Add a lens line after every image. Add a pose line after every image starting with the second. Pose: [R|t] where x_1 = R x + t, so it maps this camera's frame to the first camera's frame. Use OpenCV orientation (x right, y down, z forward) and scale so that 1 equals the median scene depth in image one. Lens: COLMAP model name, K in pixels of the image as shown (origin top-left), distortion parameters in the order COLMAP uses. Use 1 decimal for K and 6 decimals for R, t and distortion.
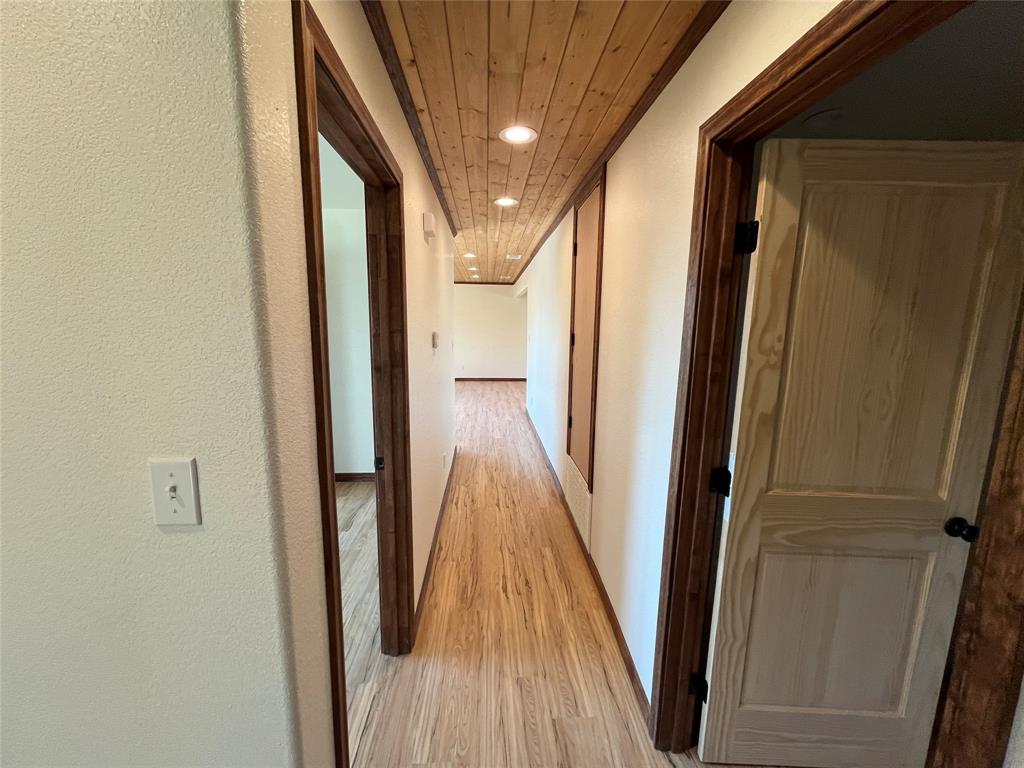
lens RADIAL K [[414.6, 0, 510.8], [0, 414.6, 383.7], [0, 0, 1]] dist [-0.002251, 0.000148]
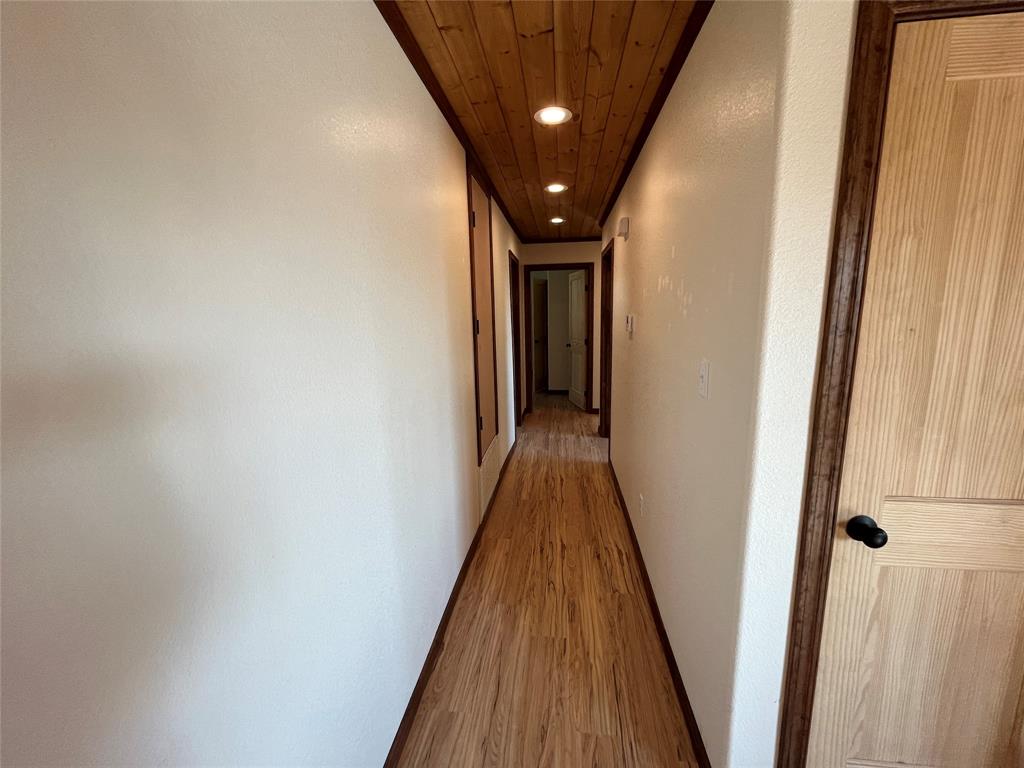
lens RADIAL K [[414.6, 0, 515.0], [0, 414.6, 382.0], [0, 0, 1]] dist [-0.002251, 0.000148]
pose [[-0.985549, -0.032041, 0.166335, -0.074169], [0.023490, 0.946610, 0.321524, -0.298650], [-0.167756, 0.320785, -0.932178, 2.002181]]
